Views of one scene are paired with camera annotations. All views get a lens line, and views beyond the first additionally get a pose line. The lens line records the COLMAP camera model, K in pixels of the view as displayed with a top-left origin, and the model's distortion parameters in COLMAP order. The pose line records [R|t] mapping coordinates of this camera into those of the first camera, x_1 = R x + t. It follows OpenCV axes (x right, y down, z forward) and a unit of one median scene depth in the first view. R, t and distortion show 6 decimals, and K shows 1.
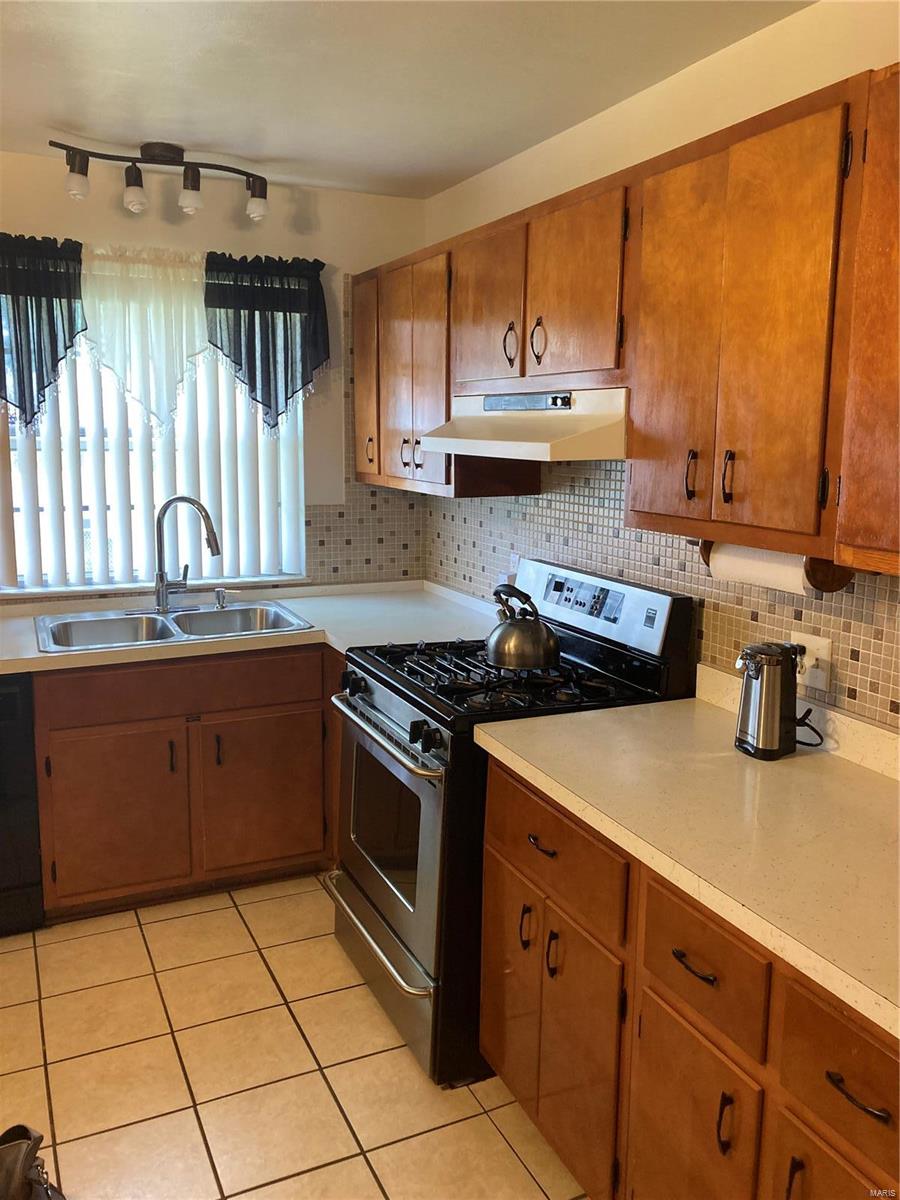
lens RADIAL K [[975.8, 0, 454.9], [0, 975.8, 602.5], [0, 0, 1]] dist [-0.012781, 0.016757]
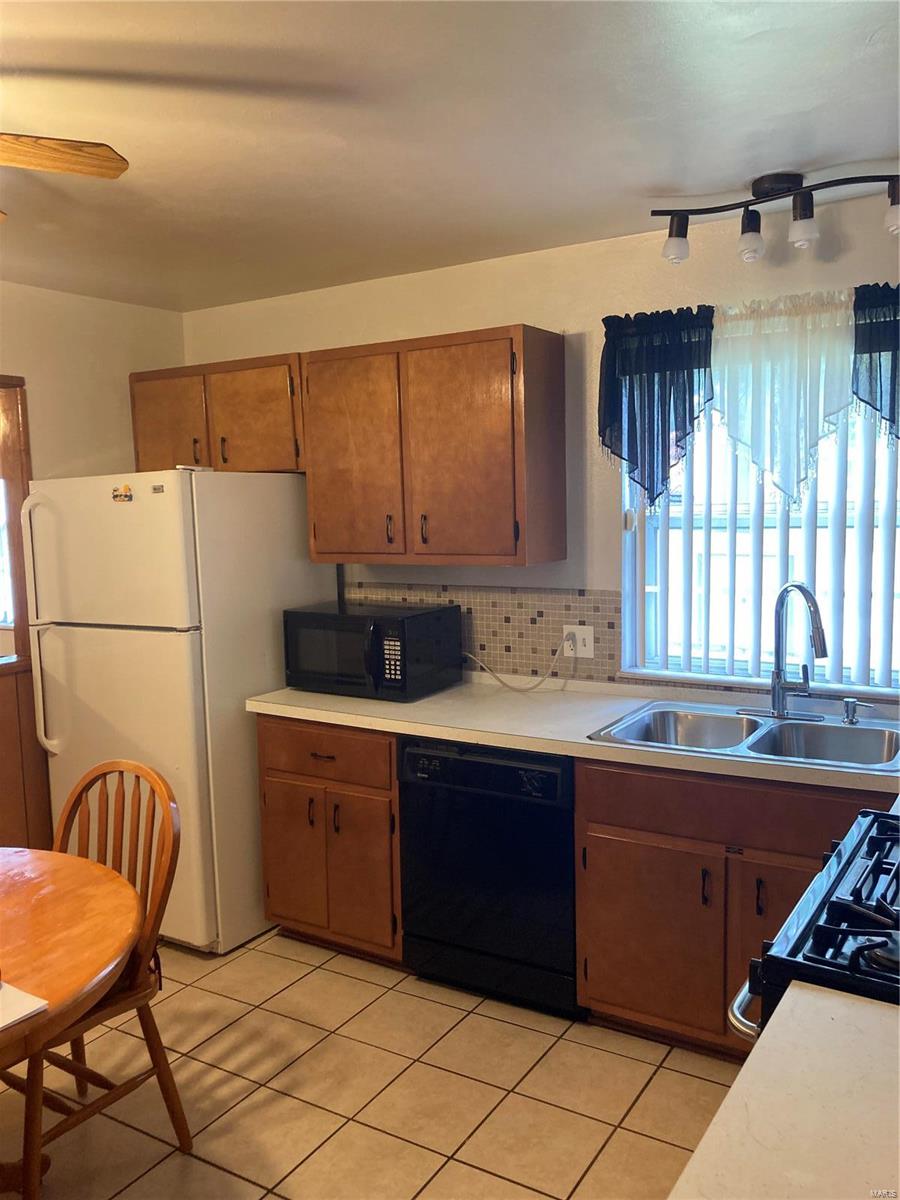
lens RADIAL K [[975.8, 0, 452.2], [0, 975.8, 606.7], [0, 0, 1]] dist [-0.012781, 0.016757]
pose [[0.540970, 0.061864, -0.838763, 0.265924], [-0.120995, 0.992641, -0.004824, -0.048987], [0.832293, 0.104096, 0.544475, 0.303644]]
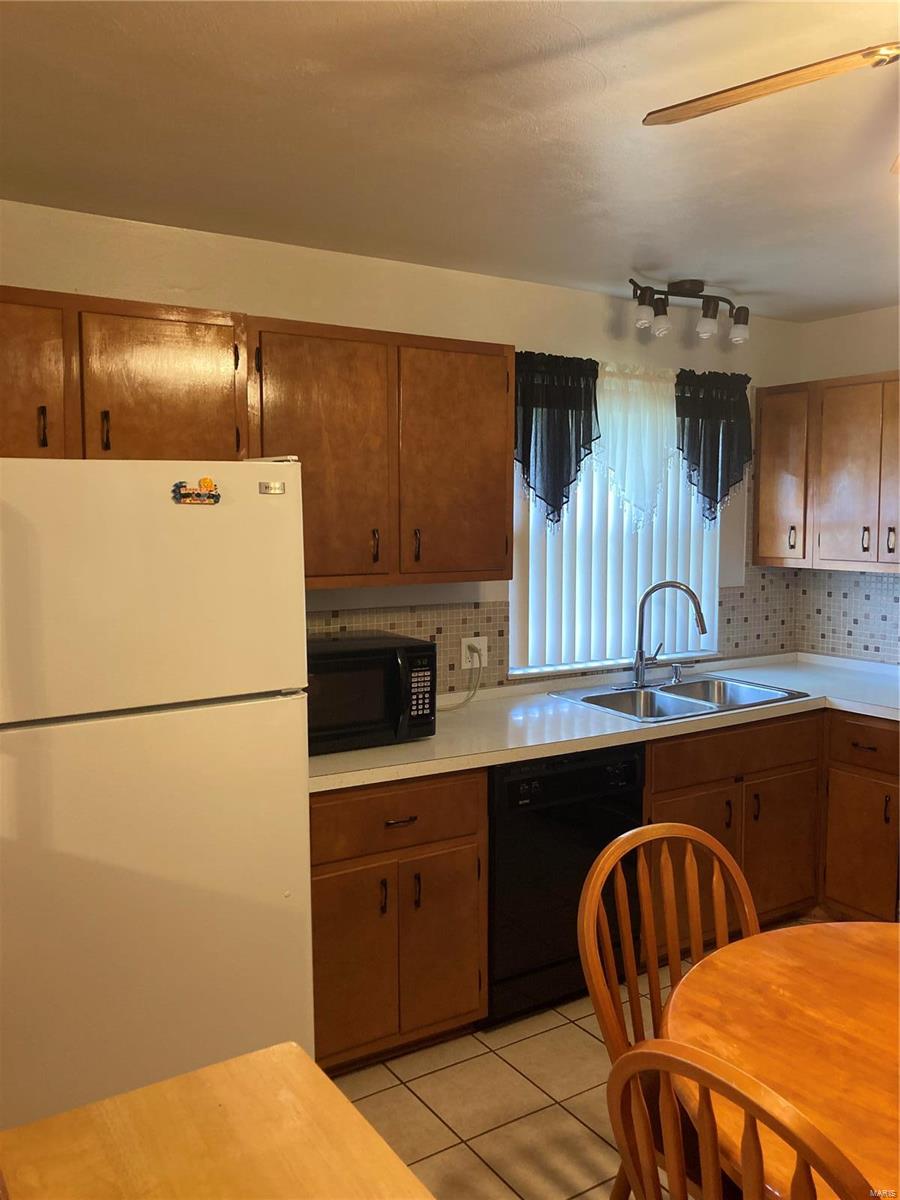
lens RADIAL K [[975.8, 0, 445.5], [0, 975.8, 592.9], [0, 0, 1]] dist [-0.012781, 0.016757]
pose [[0.992755, -0.025307, 0.117464, -0.673142], [0.036784, 0.994645, -0.096585, 0.002925], [-0.114390, 0.100206, 0.988369, -0.075890]]
